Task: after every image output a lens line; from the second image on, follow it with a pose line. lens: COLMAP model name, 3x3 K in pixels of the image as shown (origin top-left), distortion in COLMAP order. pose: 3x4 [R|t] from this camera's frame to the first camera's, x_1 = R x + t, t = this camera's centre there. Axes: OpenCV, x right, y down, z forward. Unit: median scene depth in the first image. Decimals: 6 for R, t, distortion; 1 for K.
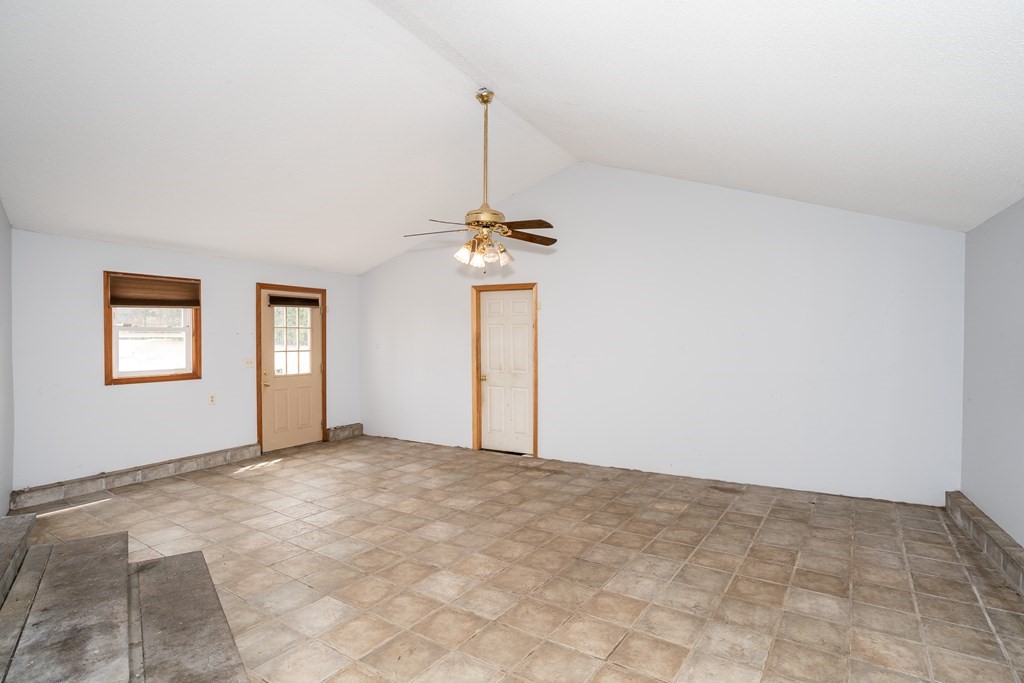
lens RADIAL K [[479.8, 0, 513.0], [0, 479.8, 339.6], [0, 0, 1]] dist [-0.037291, 0.009716]
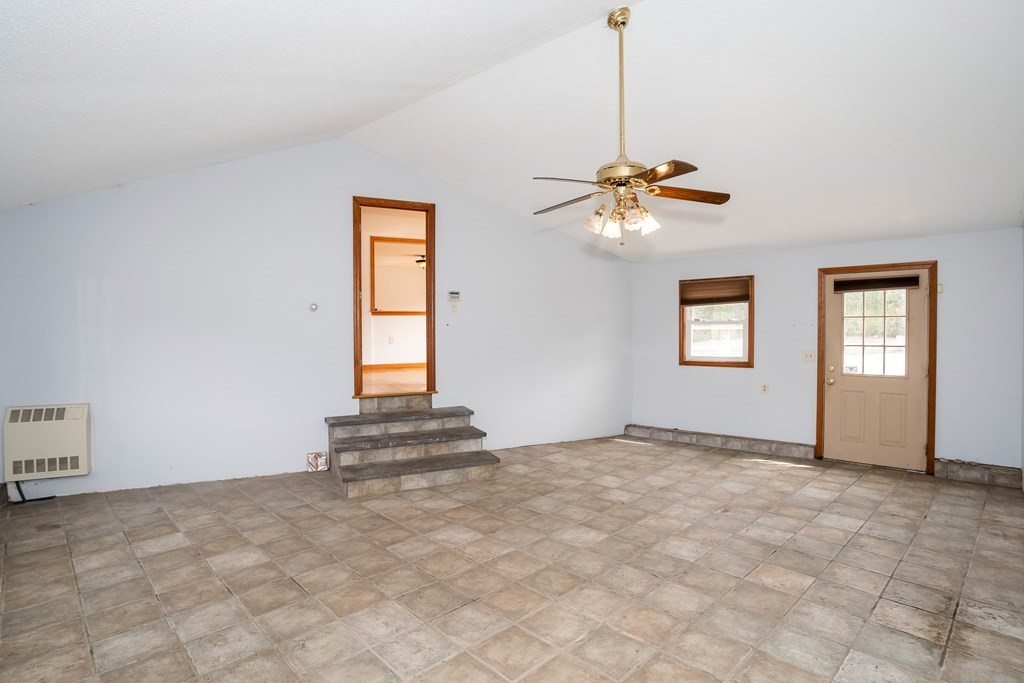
lens RADIAL K [[479.8, 0, 517.8], [0, 479.8, 338.2], [0, 0, 1]] dist [-0.037291, 0.009716]
pose [[-0.114748, 0.014018, -0.993296, 0.490350], [-0.001894, 0.999896, 0.014330, 0.000858], [0.993393, 0.003526, -0.114710, 0.618444]]
